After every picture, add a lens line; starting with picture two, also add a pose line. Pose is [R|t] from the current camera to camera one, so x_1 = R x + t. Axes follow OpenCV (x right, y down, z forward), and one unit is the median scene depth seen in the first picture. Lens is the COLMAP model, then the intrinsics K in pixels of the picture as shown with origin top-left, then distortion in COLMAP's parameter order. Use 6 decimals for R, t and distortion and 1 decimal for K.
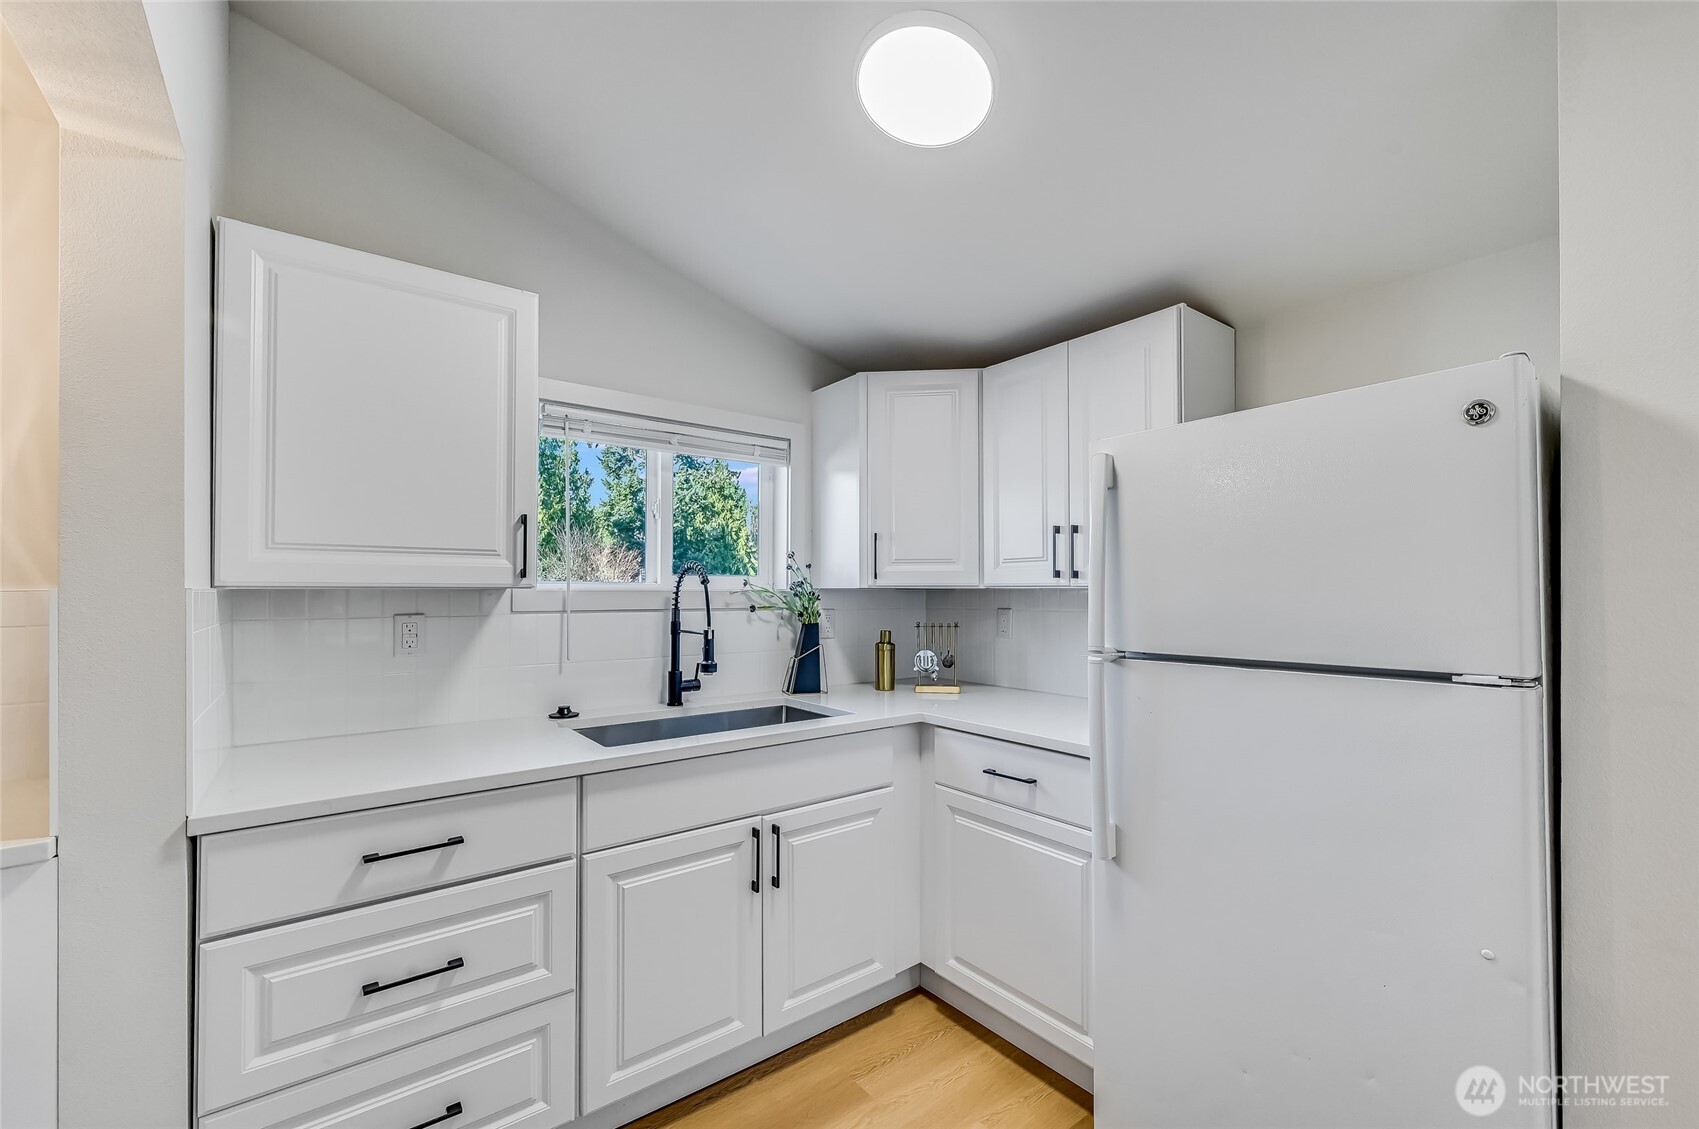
lens RADIAL K [[691.5, 0, 844.0], [0, 691.5, 576.9], [0, 0, 1]] dist [-0.001247, -0.000133]
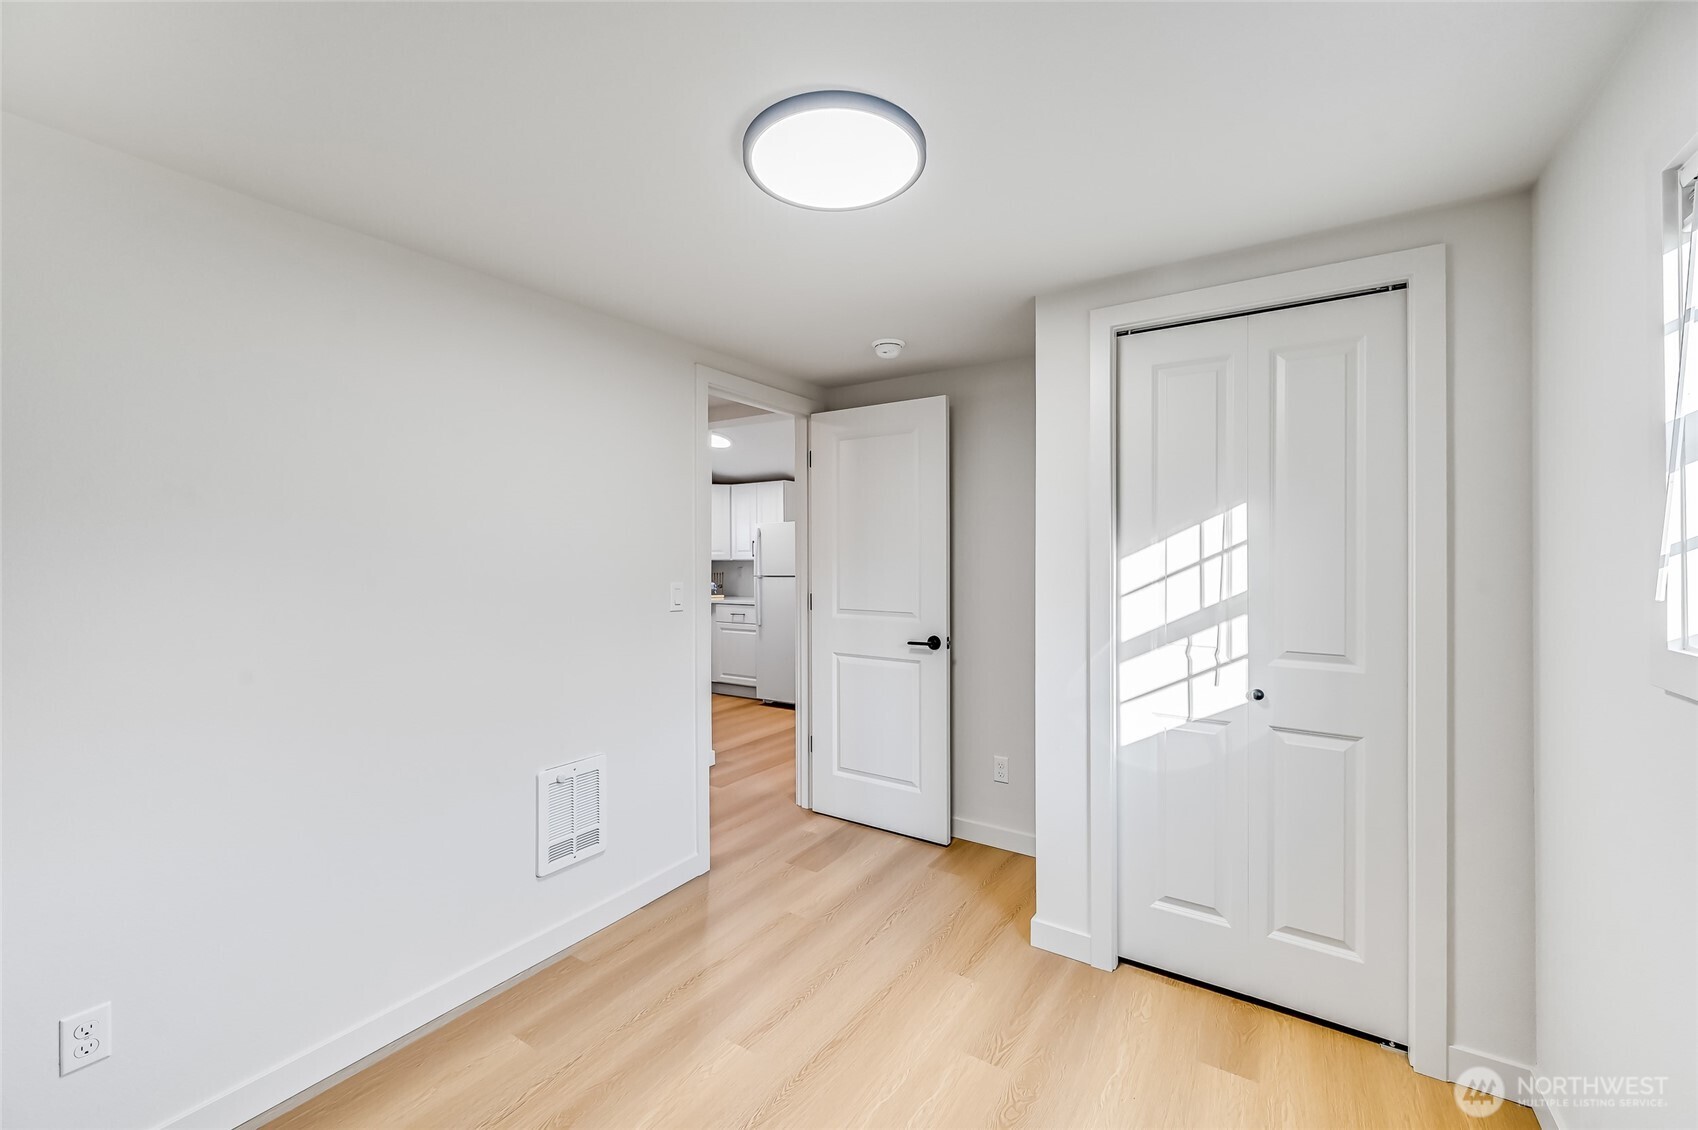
lens RADIAL K [[702.2, 0, 849.0], [0, 702.2, 565.0], [0, 0, 1]] dist [-0.000357, 0.000135]
pose [[0.947824, -0.008776, 0.318674, -0.332051], [0.000082, 0.999628, 0.027286, -0.052580], [-0.318794, -0.025836, 0.947472, -2.369499]]
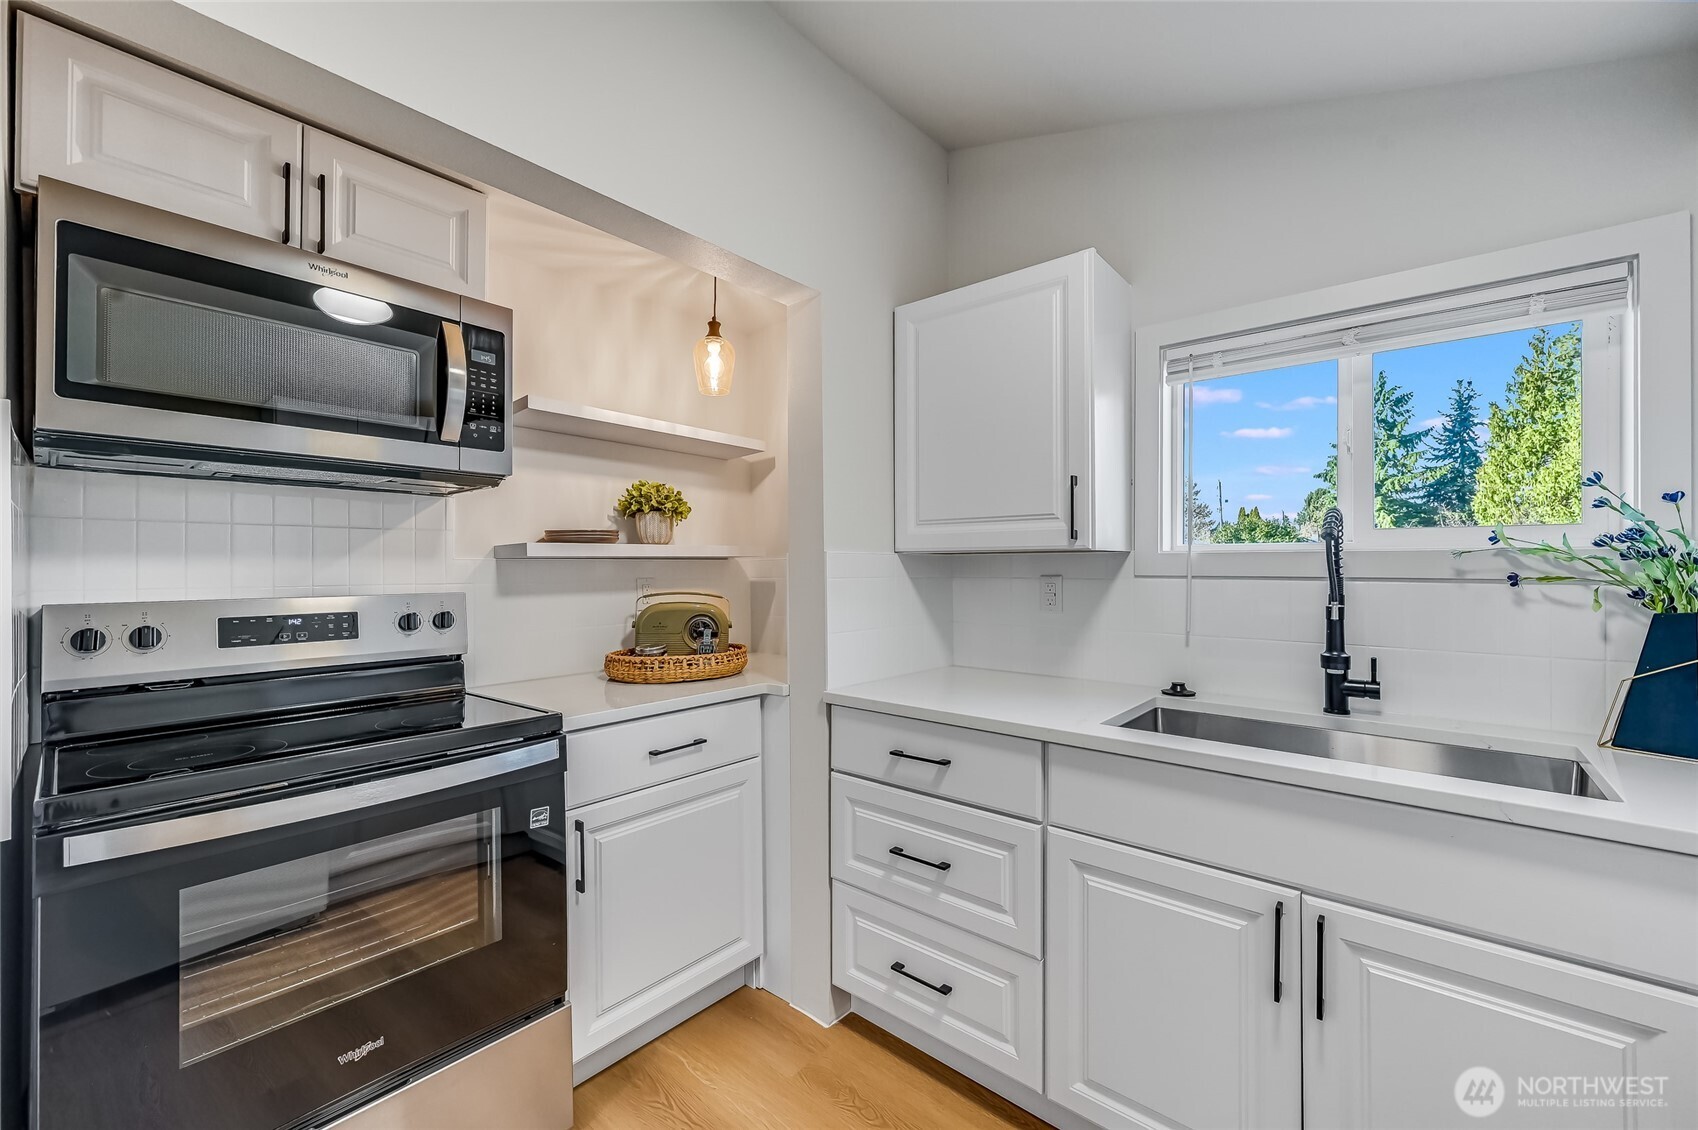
lens RADIAL K [[688.3, 0, 842.6], [0, 688.3, 556.4], [0, 0, 1]] dist [-0.000039, 0.000180]
pose [[0.207688, -0.014058, -0.978094, 0.424590], [0.018586, 0.999773, -0.010423, 0.028841], [0.978019, -0.016015, 0.207902, 0.447293]]
